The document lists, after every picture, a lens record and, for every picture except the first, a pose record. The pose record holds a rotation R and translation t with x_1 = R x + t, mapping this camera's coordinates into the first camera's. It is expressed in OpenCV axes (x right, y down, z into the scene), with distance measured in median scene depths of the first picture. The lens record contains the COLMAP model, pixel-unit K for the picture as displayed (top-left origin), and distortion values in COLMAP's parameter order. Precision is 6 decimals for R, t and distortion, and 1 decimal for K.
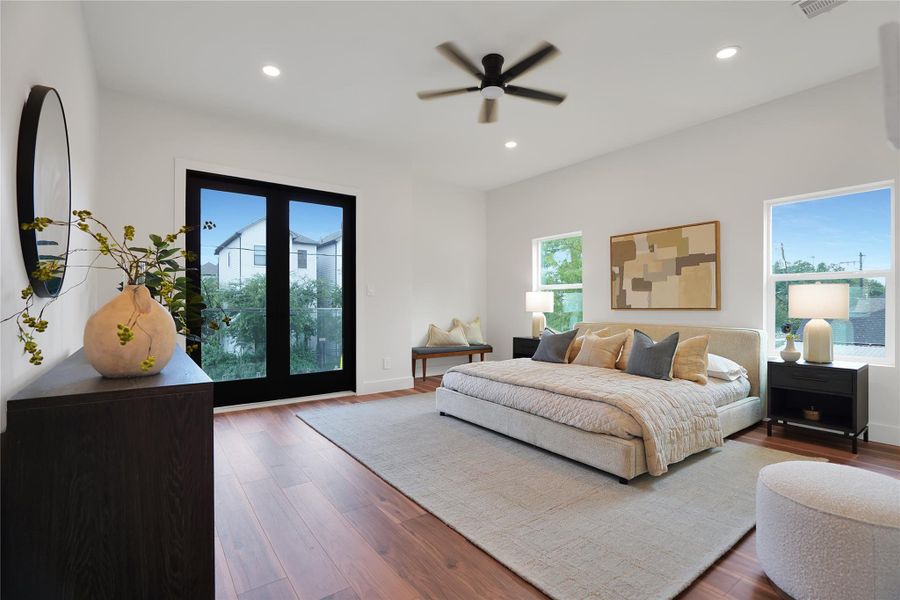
lens RADIAL K [[417.7, 0, 450.1], [0, 417.7, 307.2], [0, 0, 1]] dist [-0.002665, -0.000336]
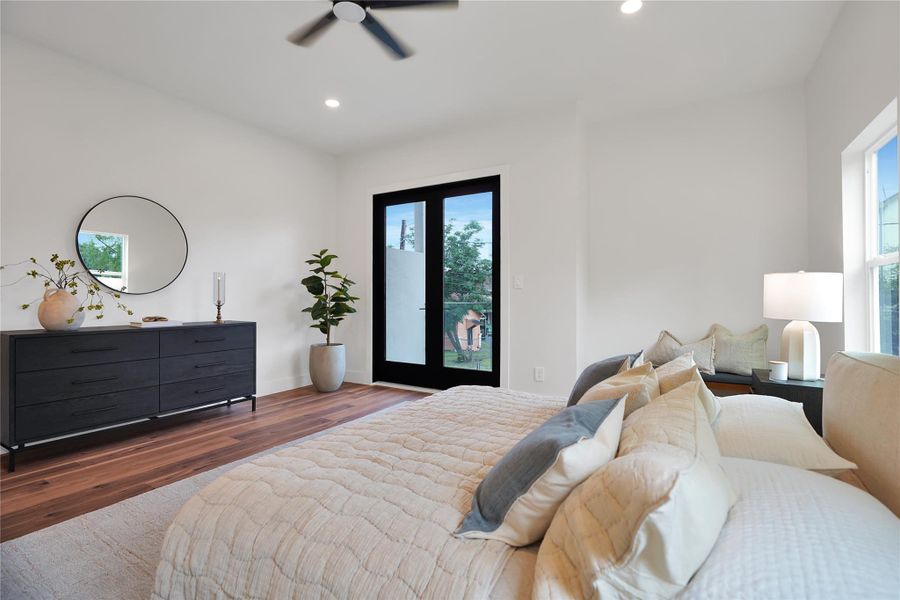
lens RADIAL K [[424.8, 0, 444.0], [0, 424.8, 302.7], [0, 0, 1]] dist [-0.018669, 0.000280]
pose [[0.391492, 0.012660, -0.920095, 0.578309], [-0.010467, 0.999902, 0.009304, -0.007137], [0.920122, 0.005988, 0.391586, 0.583089]]
